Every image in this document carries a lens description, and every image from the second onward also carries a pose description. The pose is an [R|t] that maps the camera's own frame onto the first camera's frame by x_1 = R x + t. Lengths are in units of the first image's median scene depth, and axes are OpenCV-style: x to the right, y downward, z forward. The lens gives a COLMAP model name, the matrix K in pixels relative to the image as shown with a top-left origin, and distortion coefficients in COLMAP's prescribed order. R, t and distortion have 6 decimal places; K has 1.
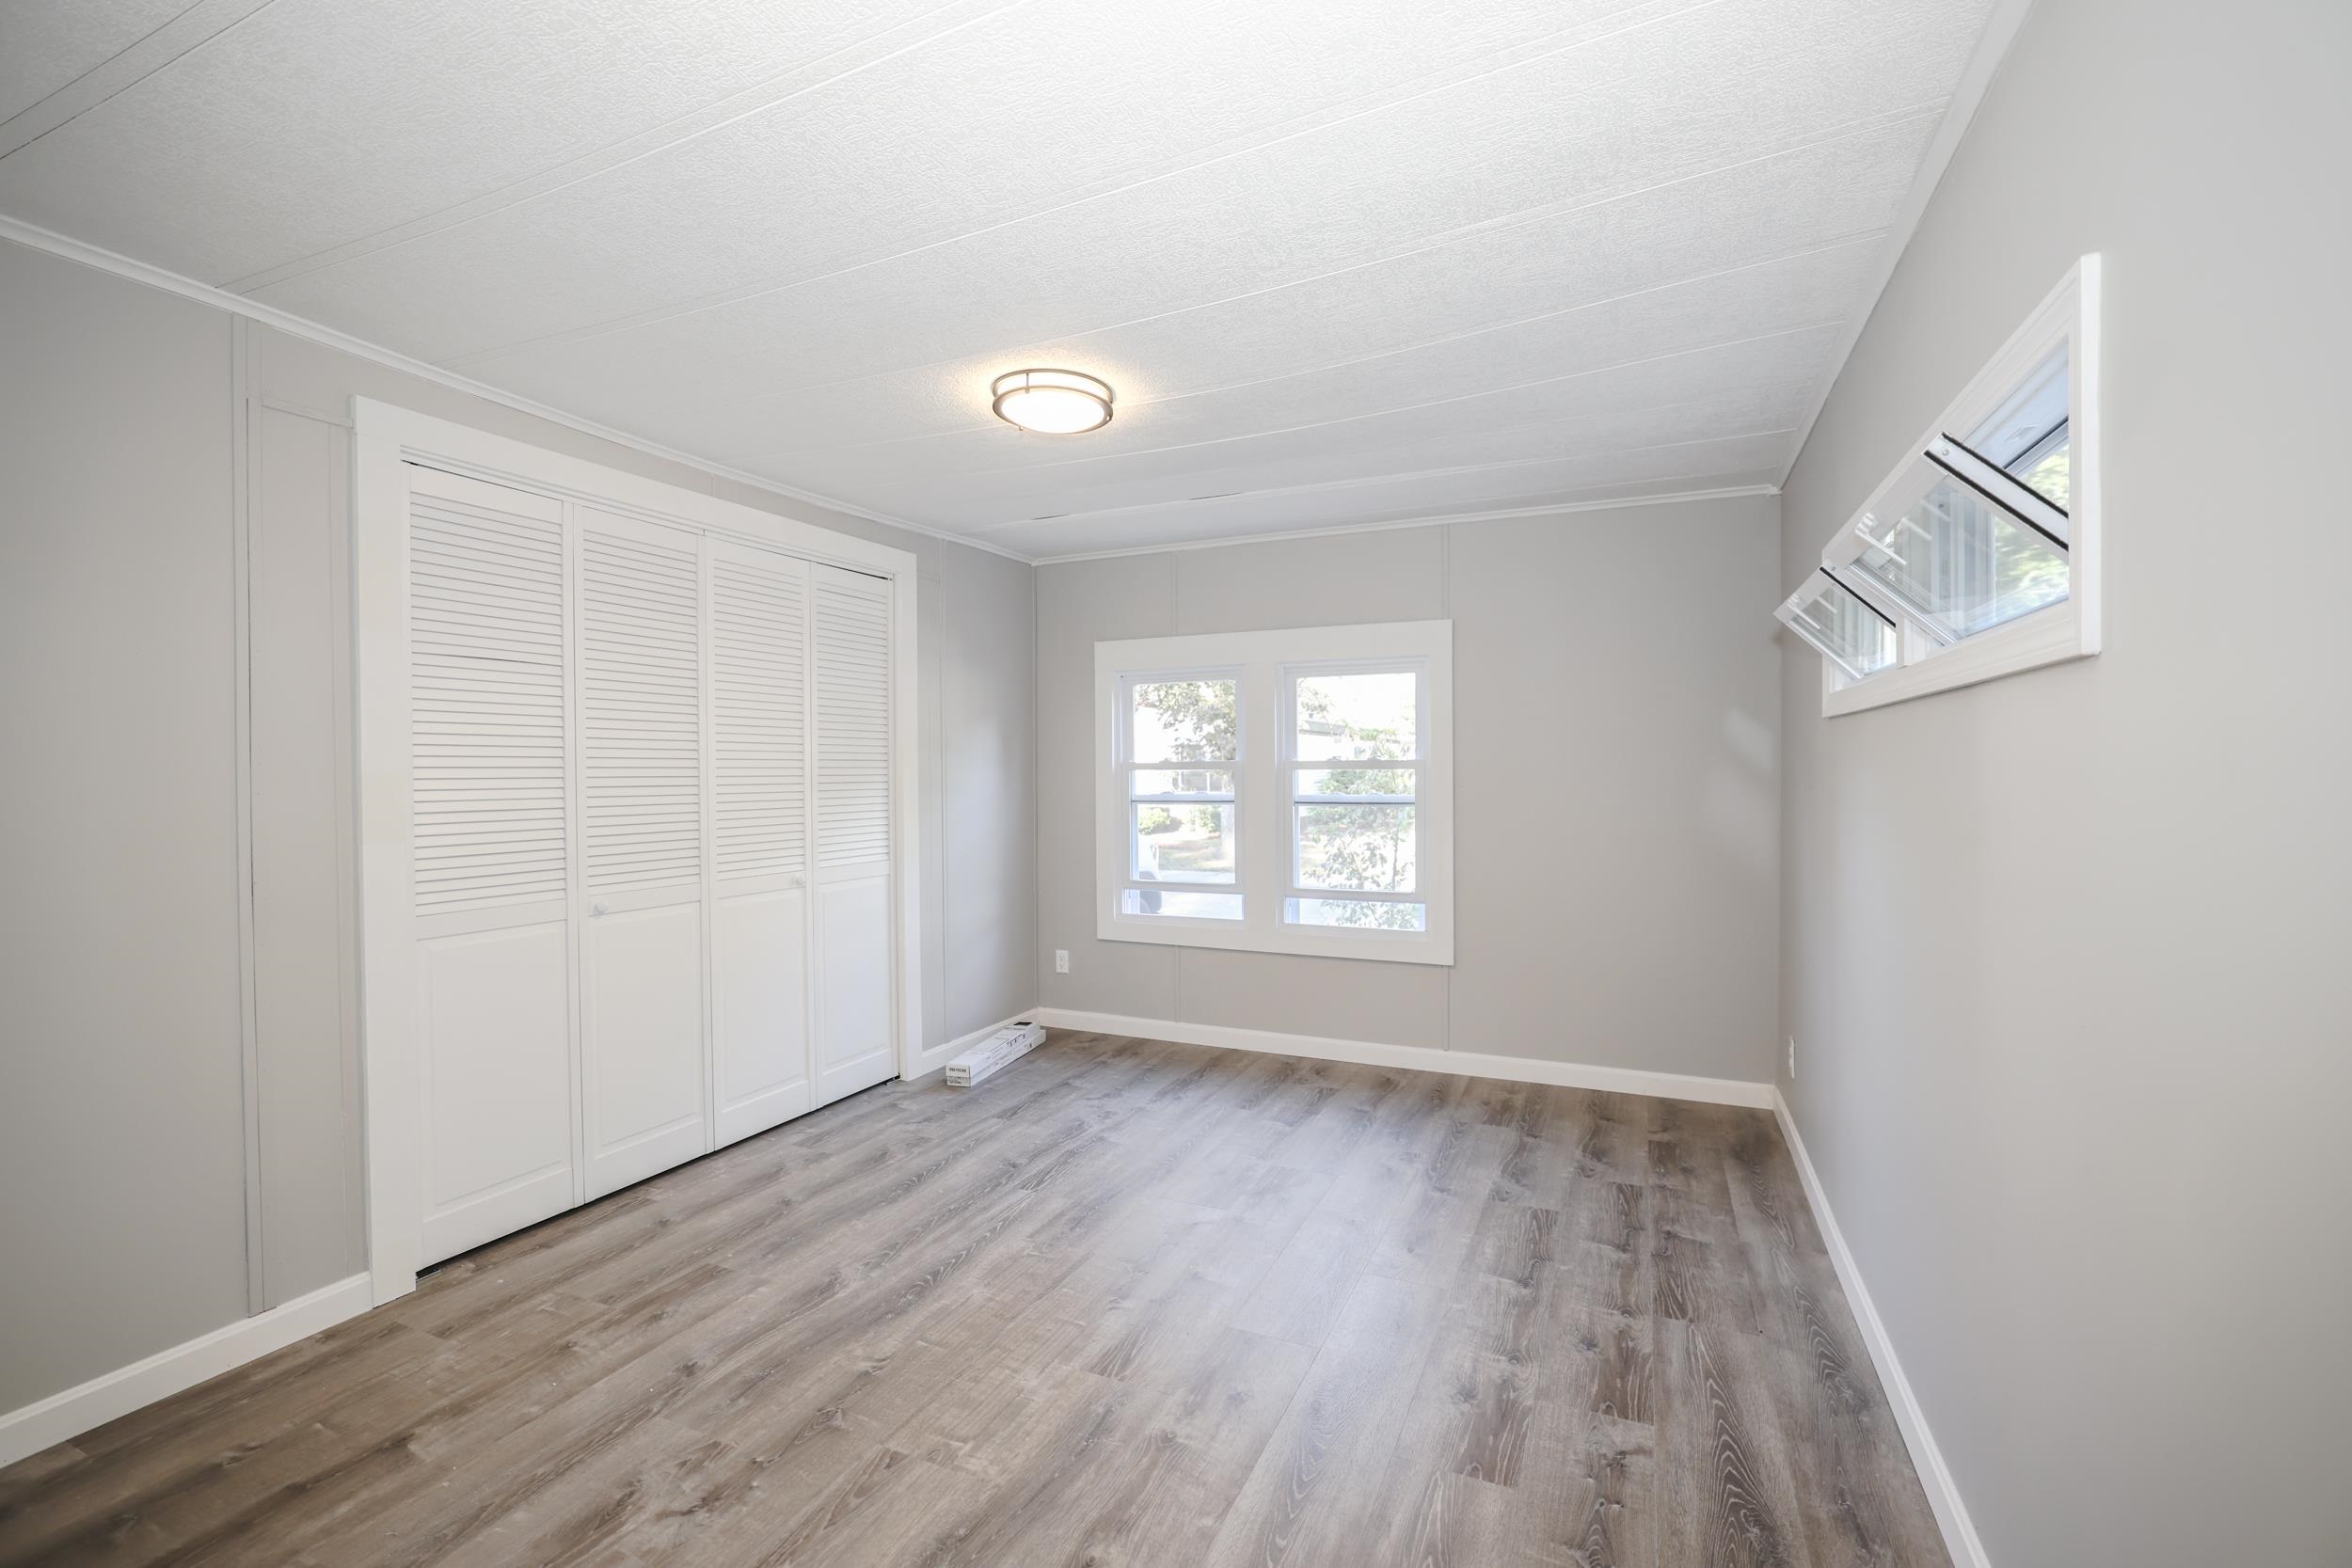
lens RADIAL K [[1032.2, 0, 1172.3], [0, 1032.2, 777.9], [0, 0, 1]] dist [-0.051009, 0.018318]
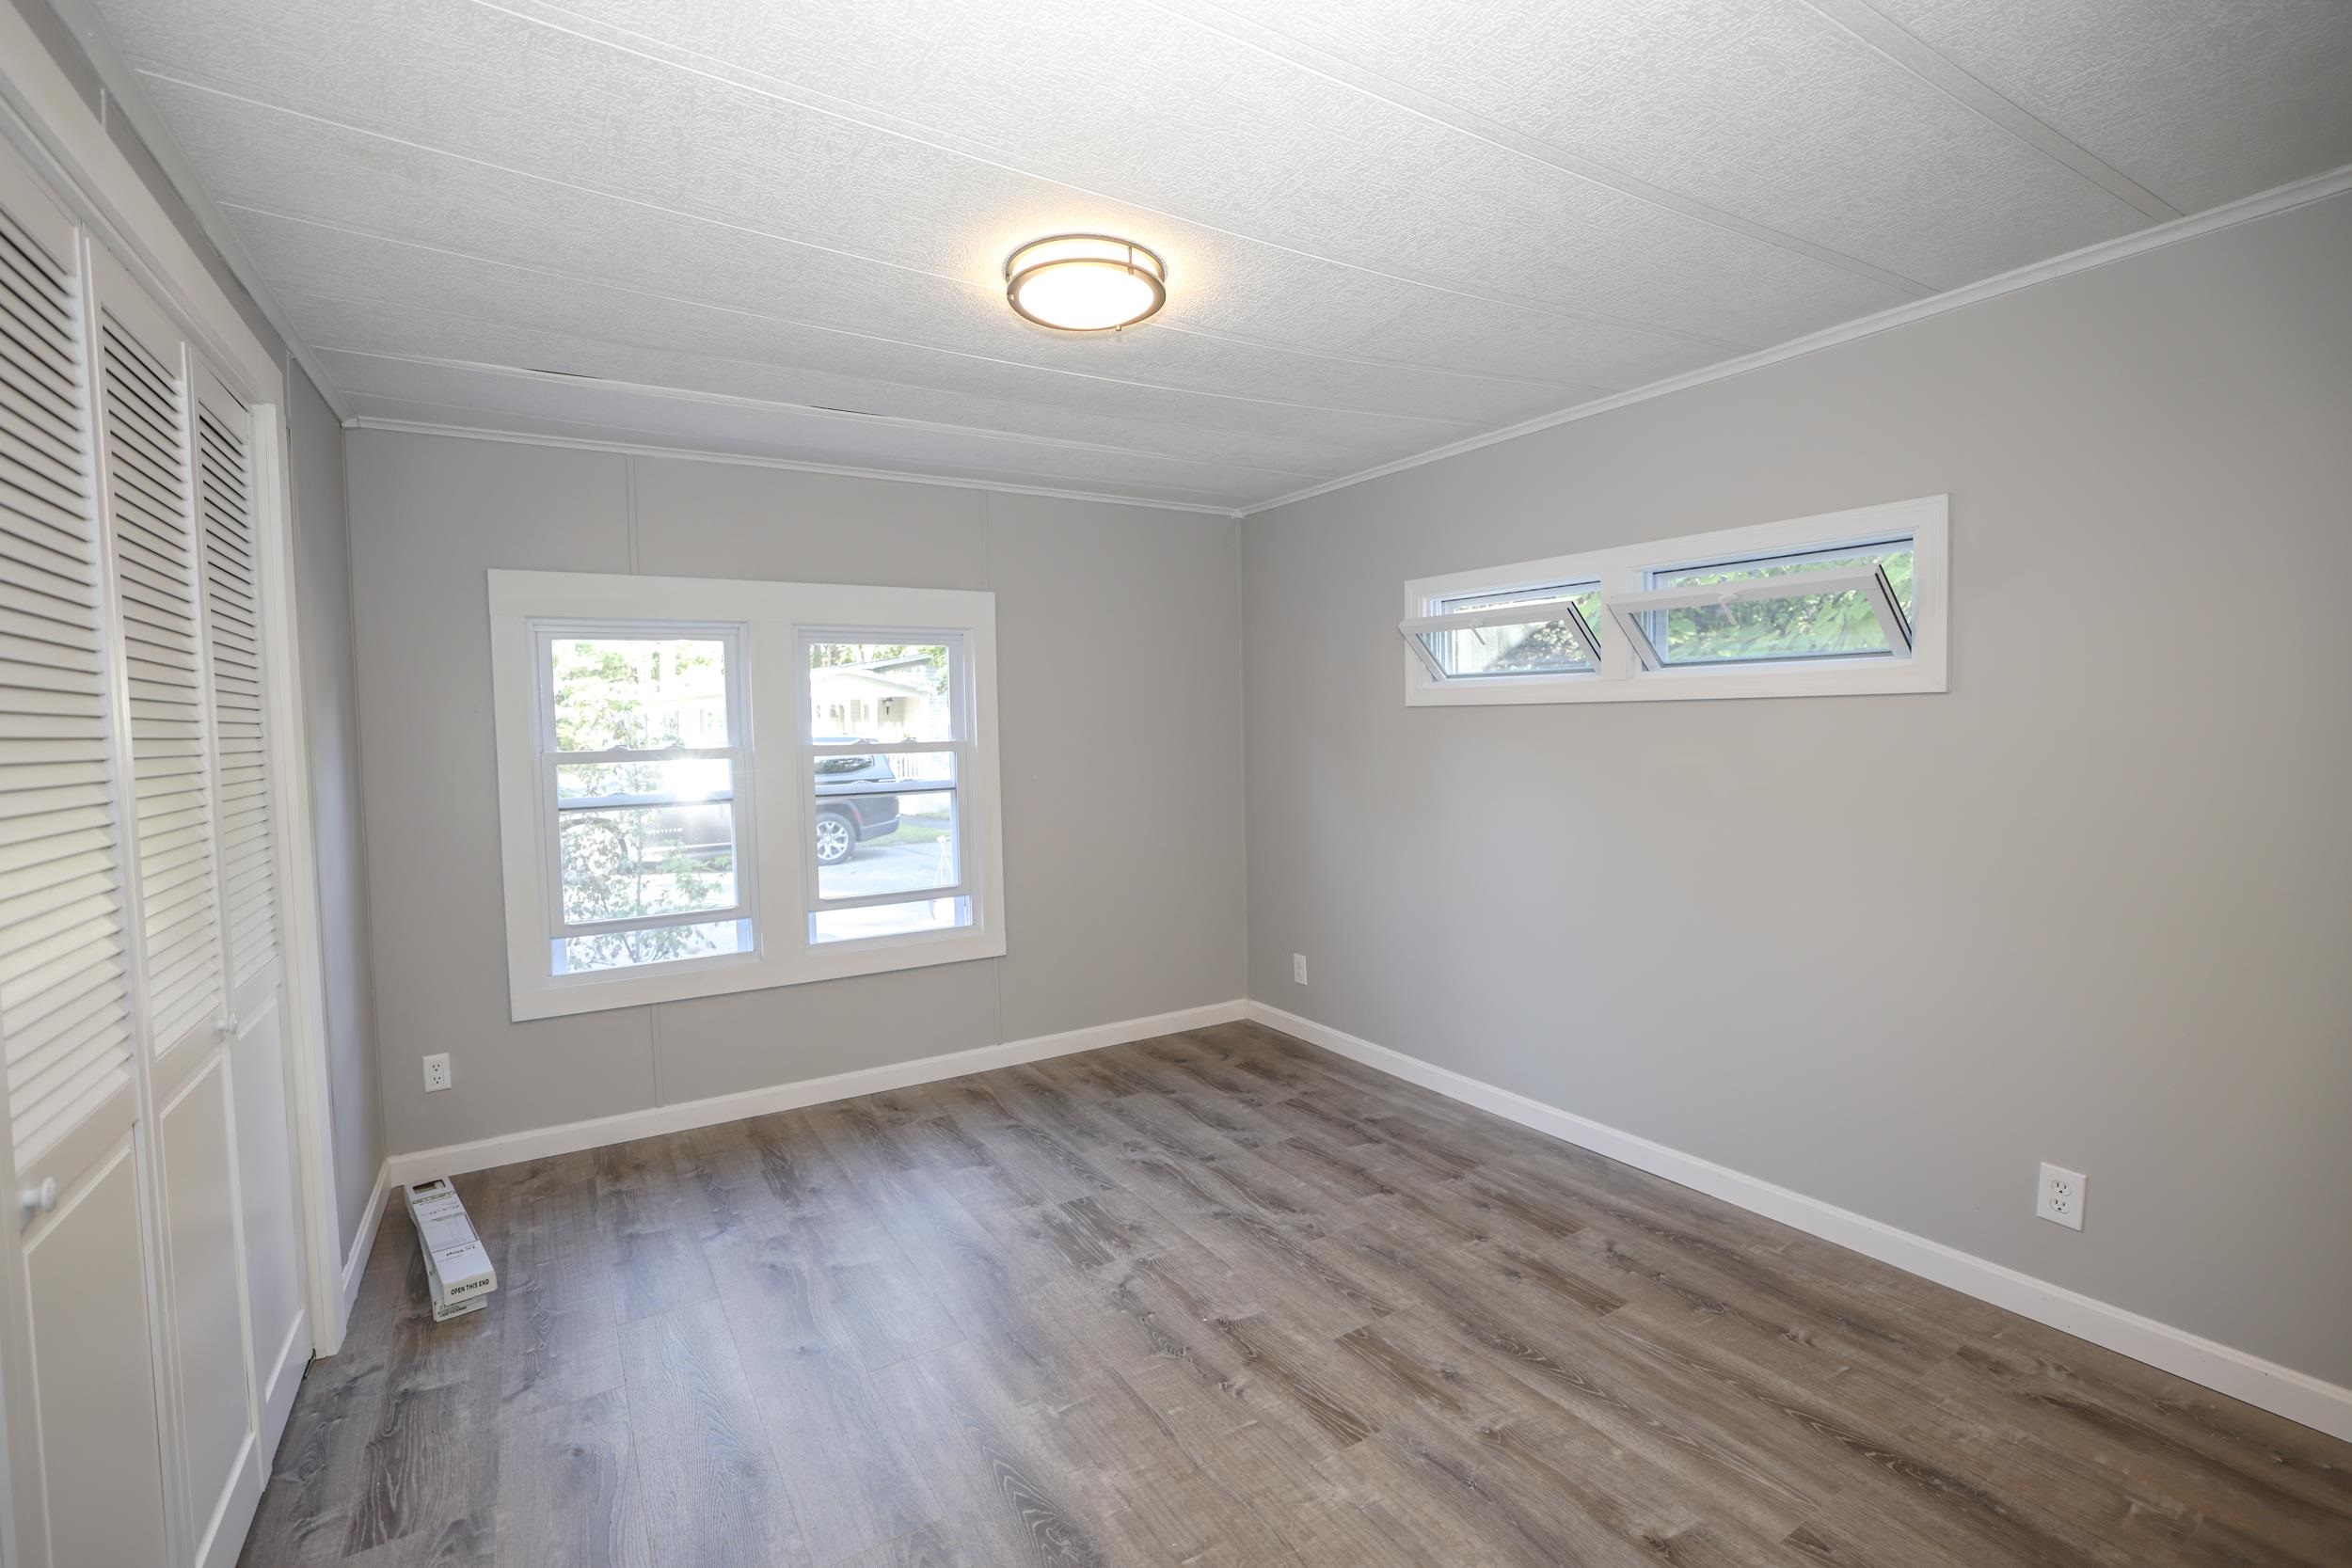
lens RADIAL K [[1055.0, 0, 1208.9], [0, 1055.0, 764.8], [0, 0, 1]] dist [-0.055356, 0.019981]
pose [[0.528590, -0.040141, 0.847927, -0.629413], [0.023526, 0.999190, 0.032636, -0.030943], [-0.848551, 0.002697, 0.529107, 0.442569]]
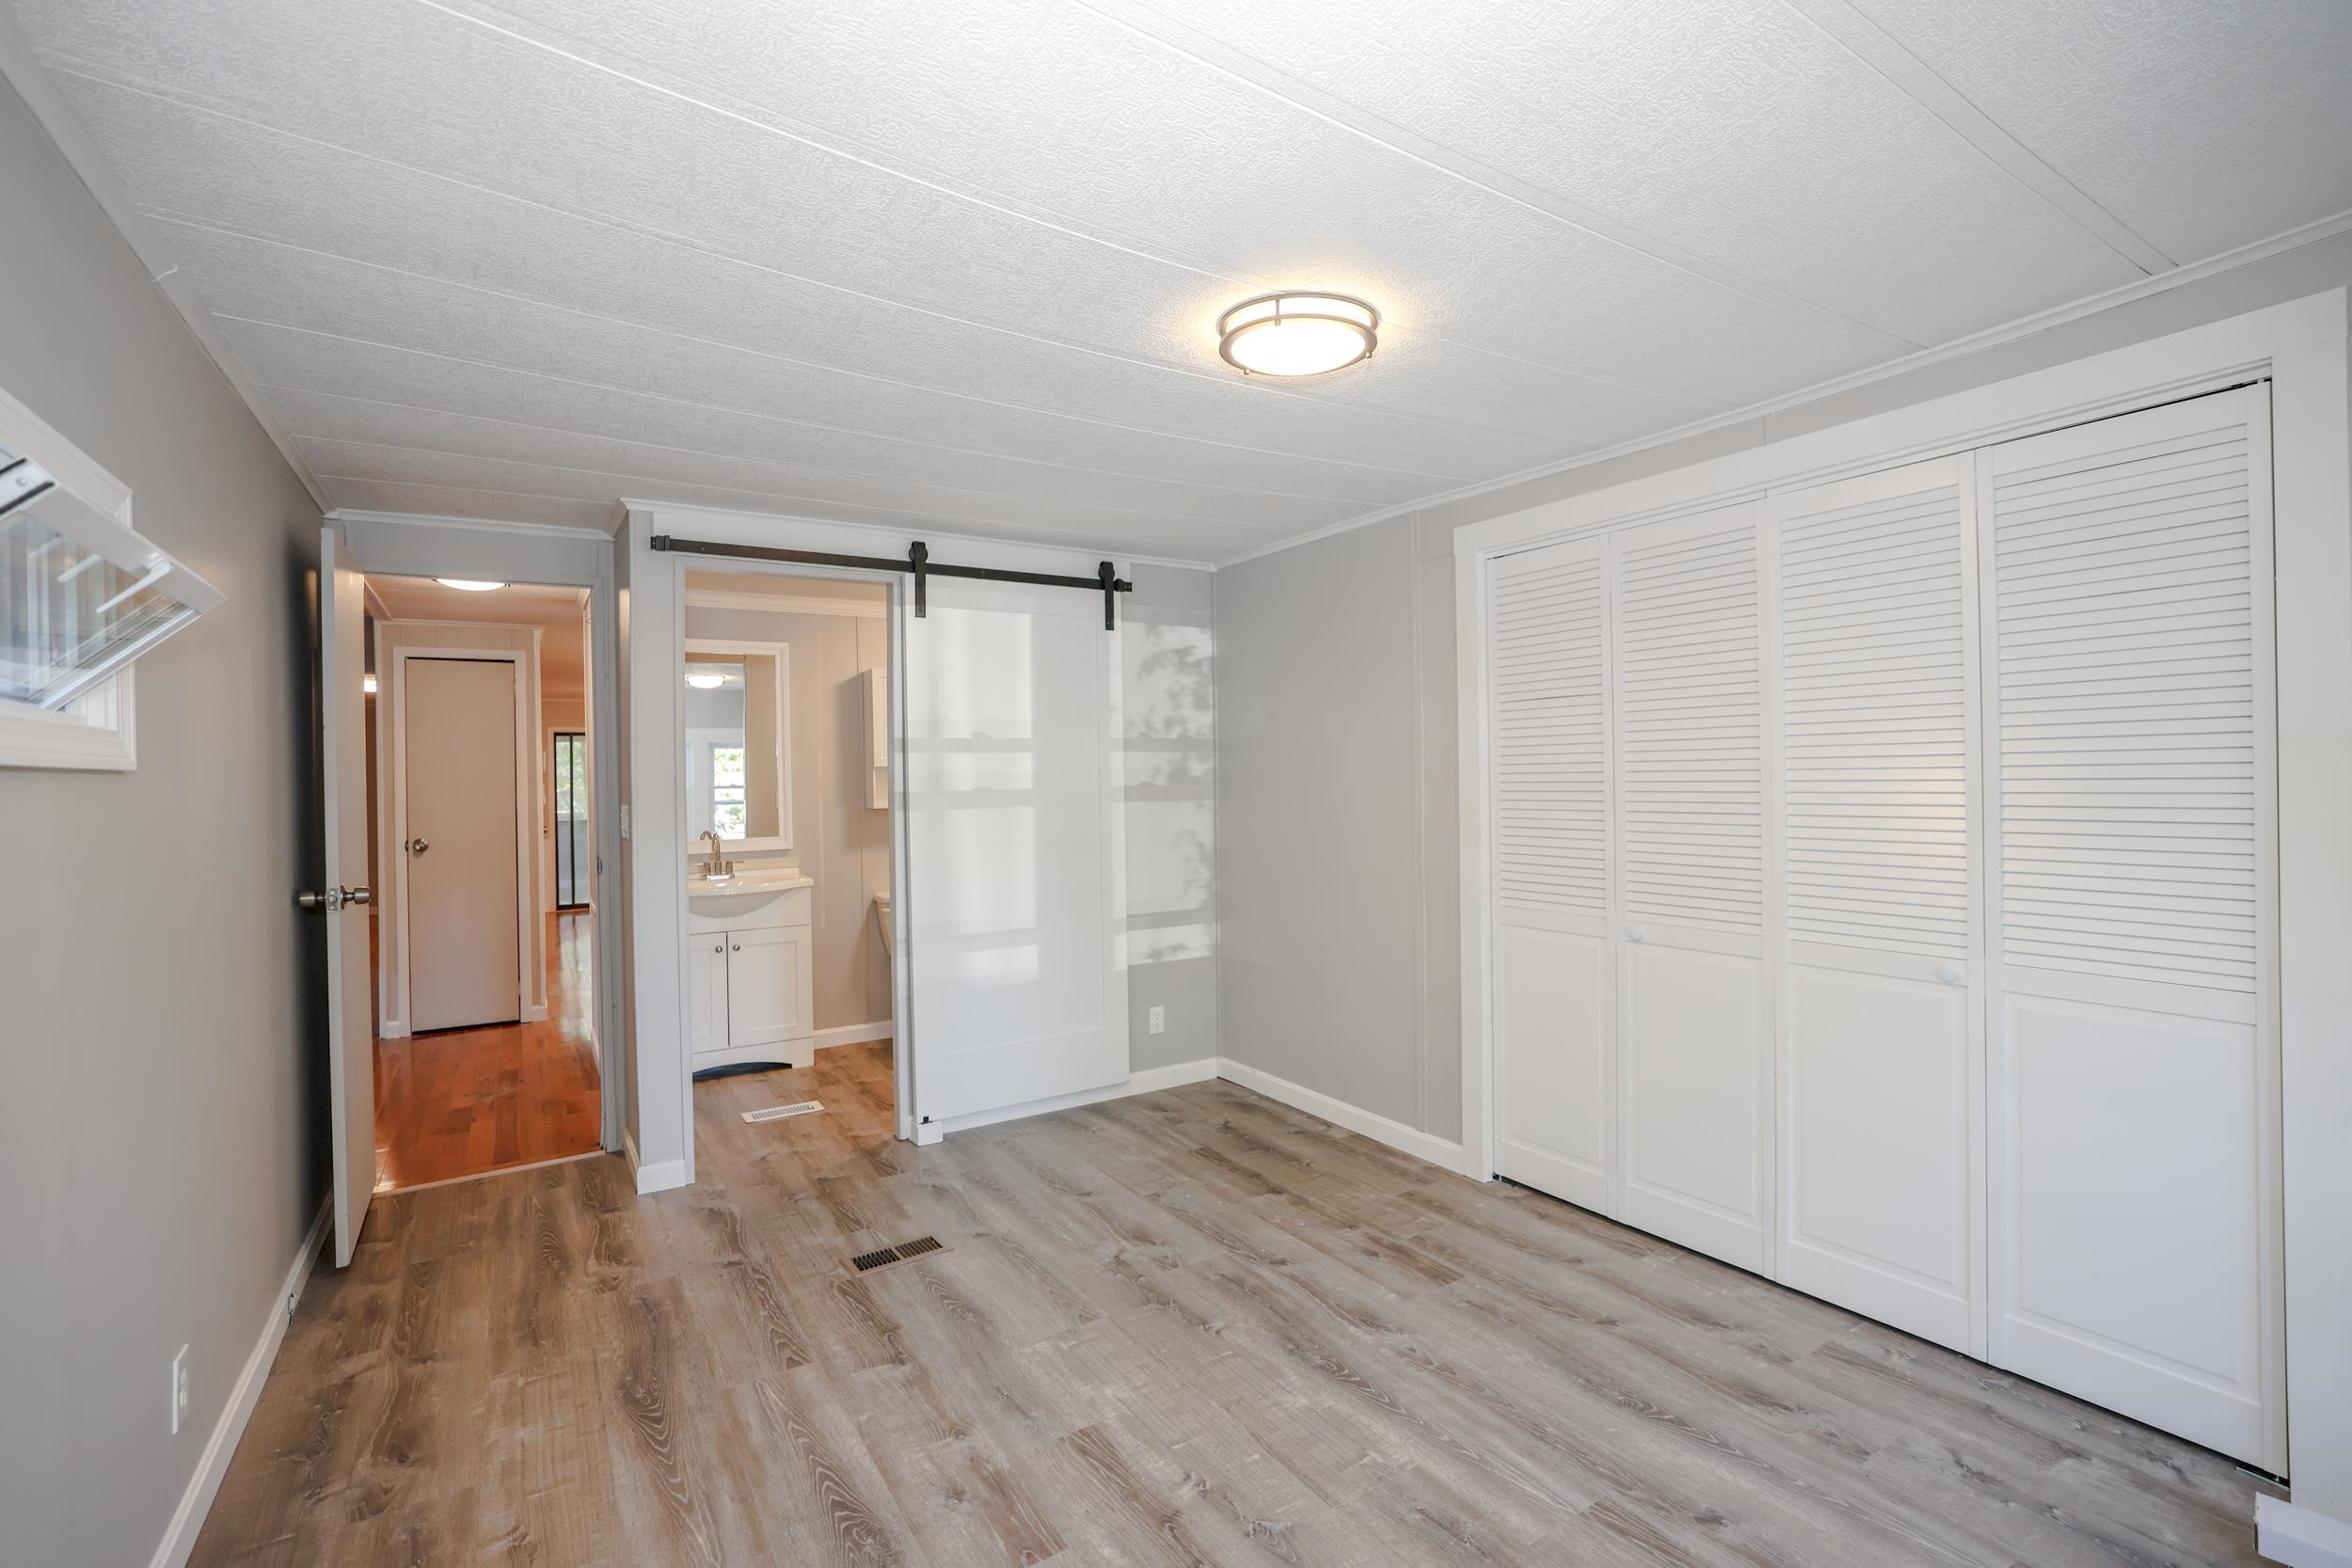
lens RADIAL K [[1032.2, 0, 1172.3], [0, 1032.2, 777.9], [0, 0, 1]] dist [-0.051009, 0.018318]
pose [[-0.544033, 0.017122, -0.838889, 0.493069], [0.016044, 0.999821, 0.010002, -0.040148], [0.838910, -0.008018, -0.544210, 1.140893]]
